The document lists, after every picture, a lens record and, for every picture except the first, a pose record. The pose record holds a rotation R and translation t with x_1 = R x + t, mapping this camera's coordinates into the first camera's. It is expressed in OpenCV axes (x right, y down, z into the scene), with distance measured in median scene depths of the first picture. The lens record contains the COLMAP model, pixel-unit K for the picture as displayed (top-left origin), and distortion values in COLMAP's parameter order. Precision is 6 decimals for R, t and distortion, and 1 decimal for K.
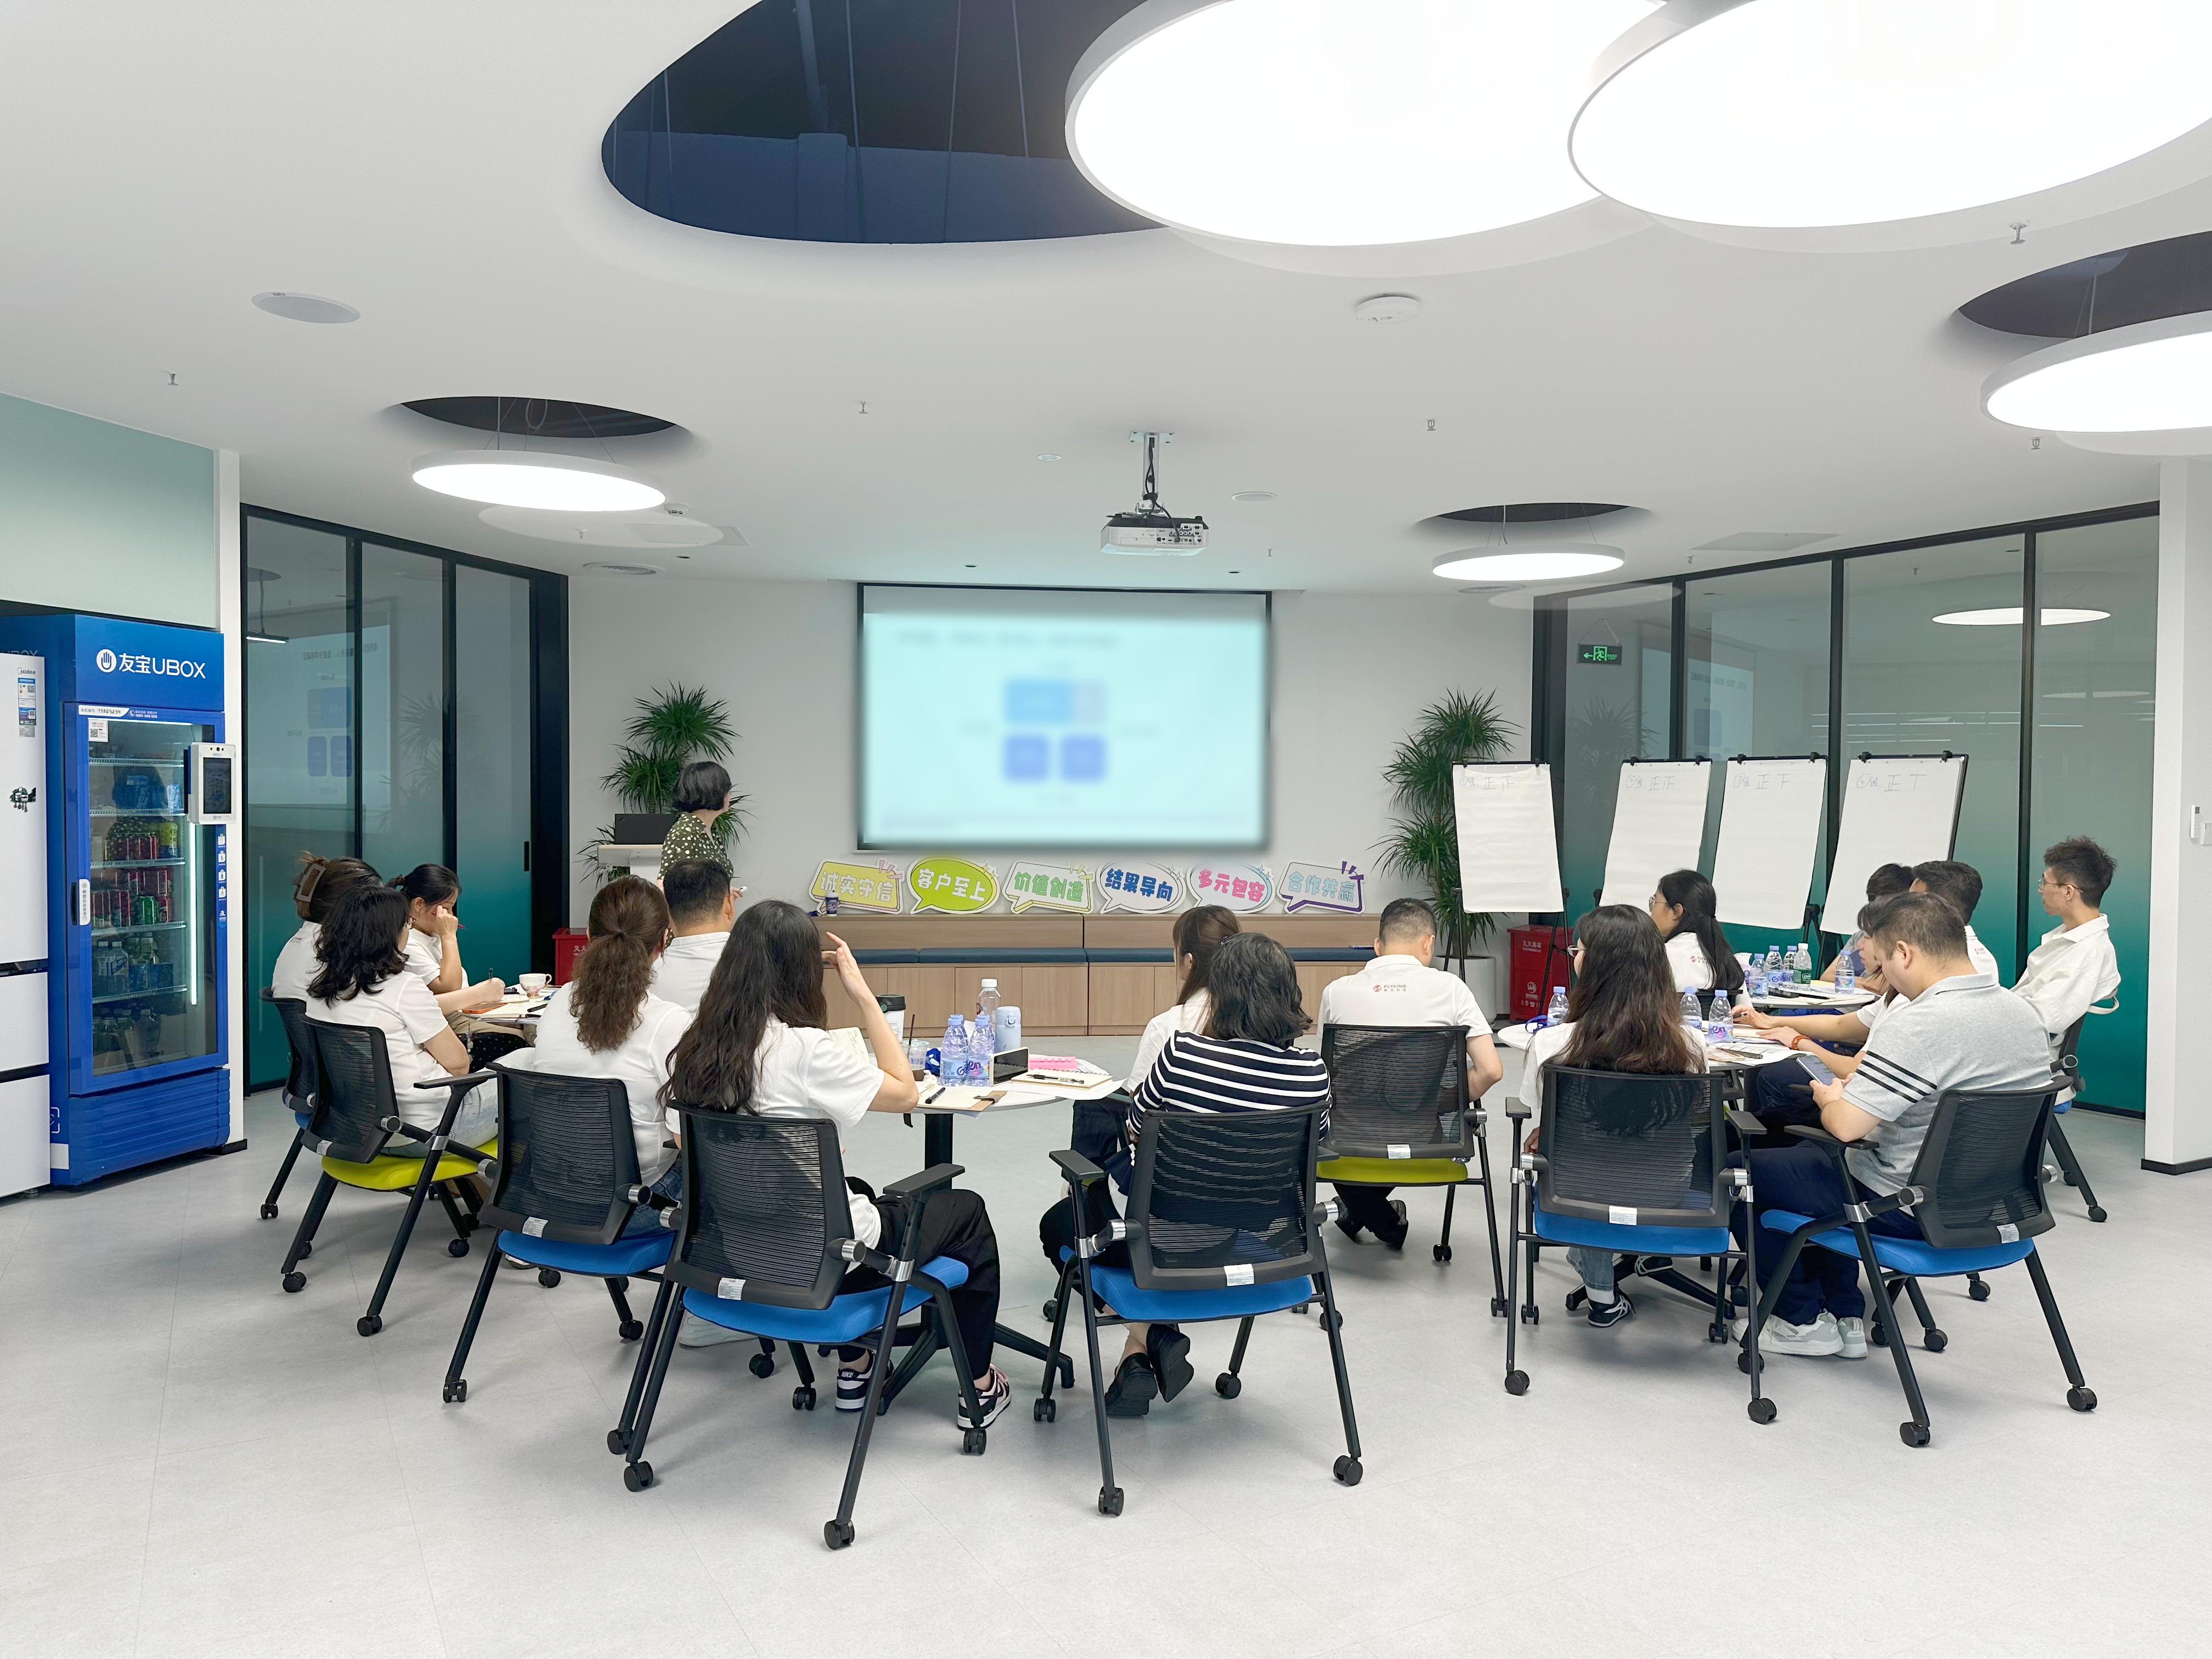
lens RADIAL K [[1552.2, 0, 1106.0], [0, 1552.2, 829.5], [0, 0, 1]] dist [0.097373, 0.000457]
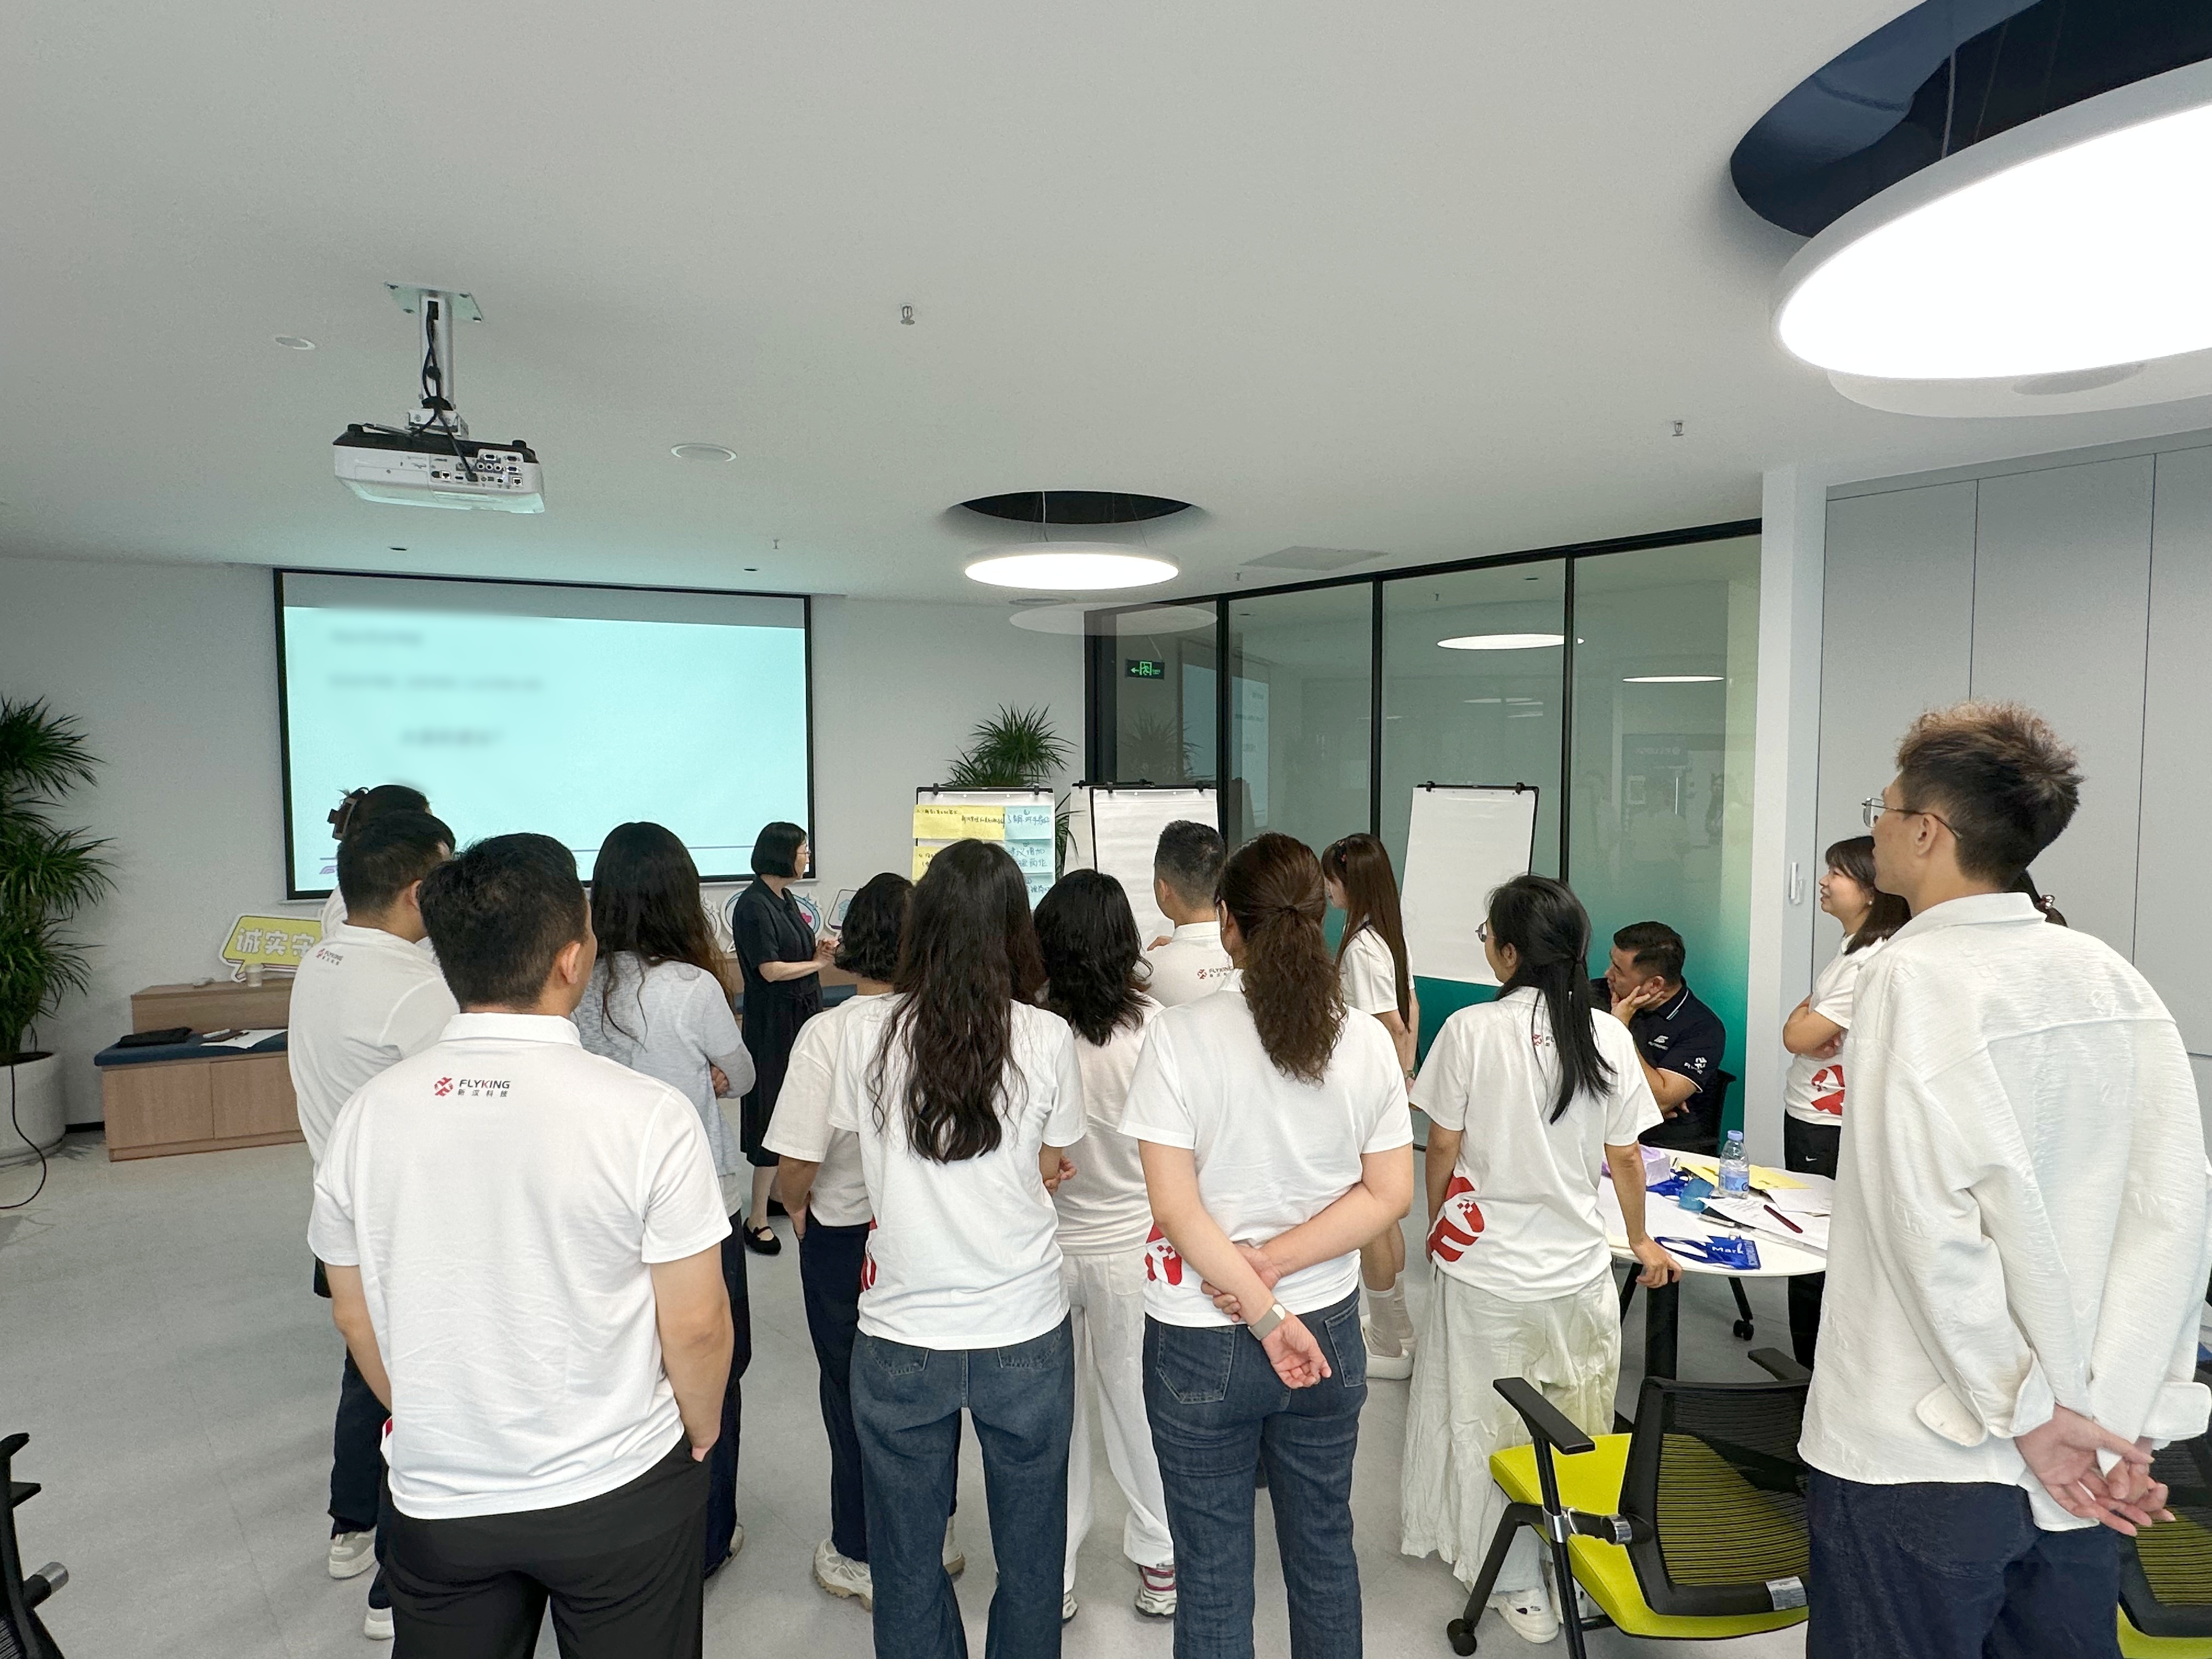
lens RADIAL K [[1201.5, 0, 1106.0], [0, 1201.5, 829.5], [0, 0, 1]] dist [0.022283, -0.000534]
pose [[0.961263, -0.024395, 0.274552, 0.094057], [0.016197, 0.999354, 0.032088, -0.044224], [-0.275157, -0.026398, 0.961037, 0.331675]]
